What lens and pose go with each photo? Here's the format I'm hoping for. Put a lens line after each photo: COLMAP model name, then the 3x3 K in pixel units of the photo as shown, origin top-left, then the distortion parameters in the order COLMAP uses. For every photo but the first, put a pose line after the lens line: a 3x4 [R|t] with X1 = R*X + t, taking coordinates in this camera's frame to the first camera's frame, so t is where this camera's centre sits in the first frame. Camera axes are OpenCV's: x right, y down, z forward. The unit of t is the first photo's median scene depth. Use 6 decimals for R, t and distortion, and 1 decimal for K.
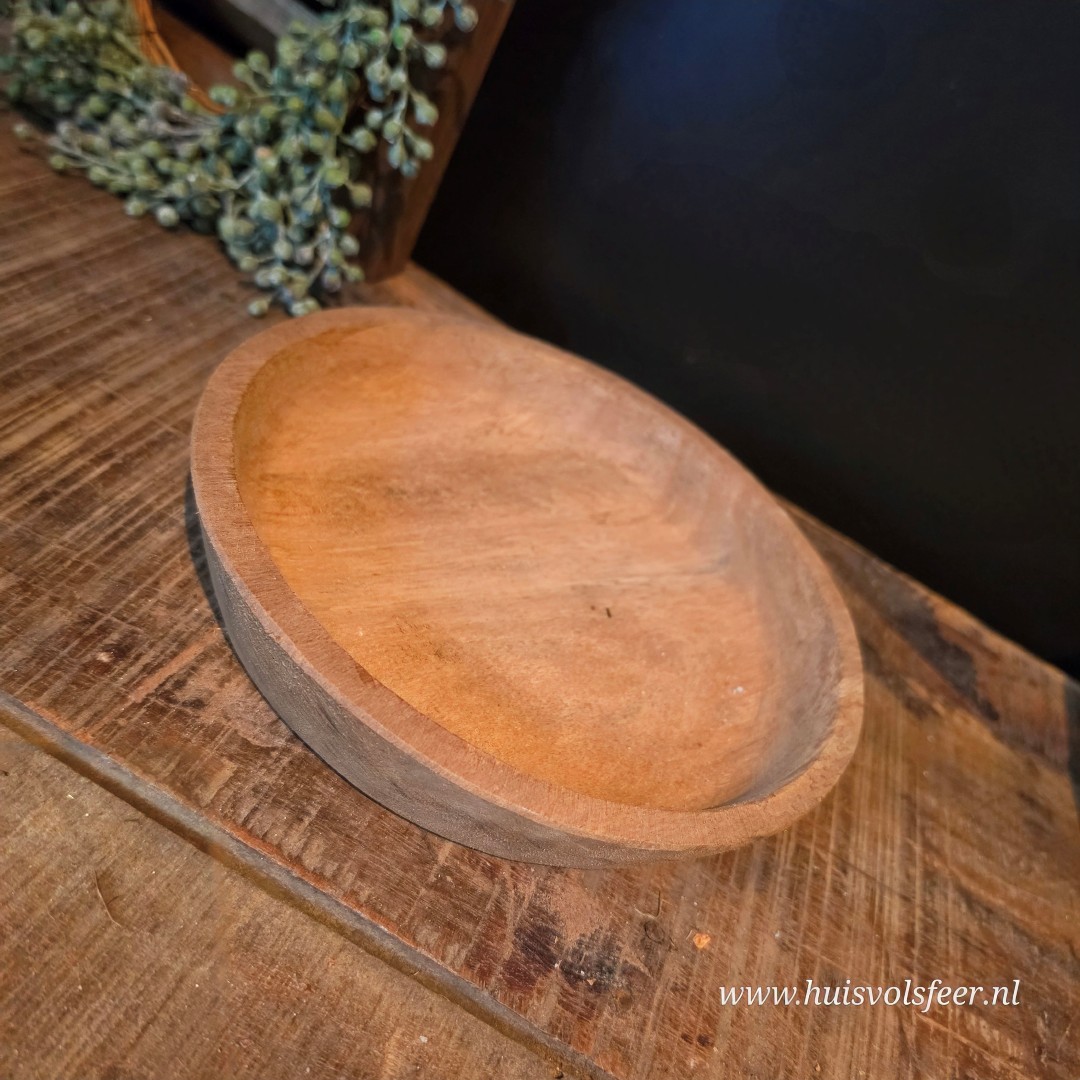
lens RADIAL K [[1038.3, 0, 540.0], [0, 1038.3, 540.0], [0, 0, 1]] dist [0.091146, -0.218208]
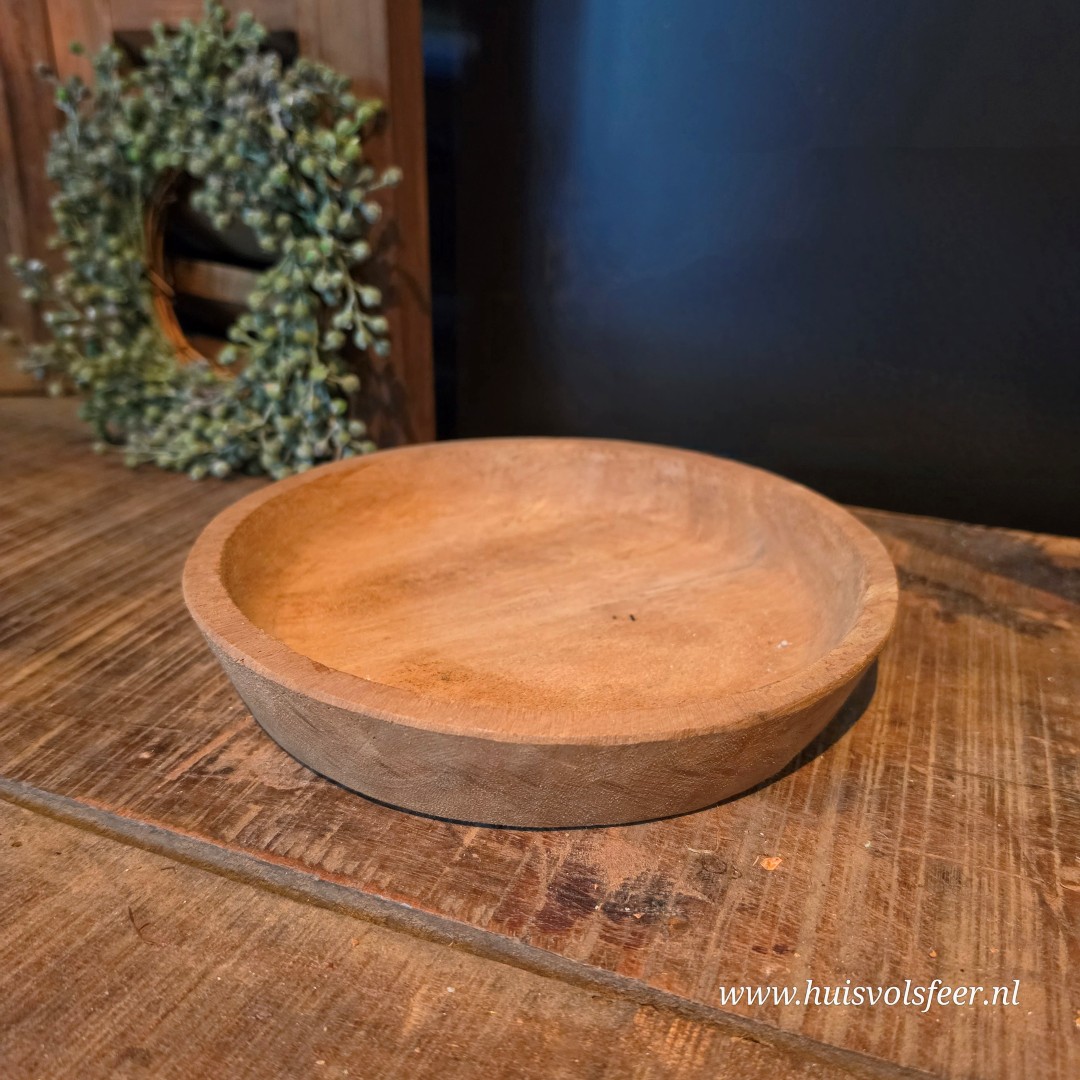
lens RADIAL K [[1038.3, 0, 540.0], [0, 1038.3, 540.0], [0, 0, 1]] dist [0.091146, -0.218208]
pose [[0.908816, -0.369230, -0.194221, 0.269460], [0.299140, 0.901225, -0.313543, 0.377014], [0.290807, 0.226854, 0.929499, 0.022280]]
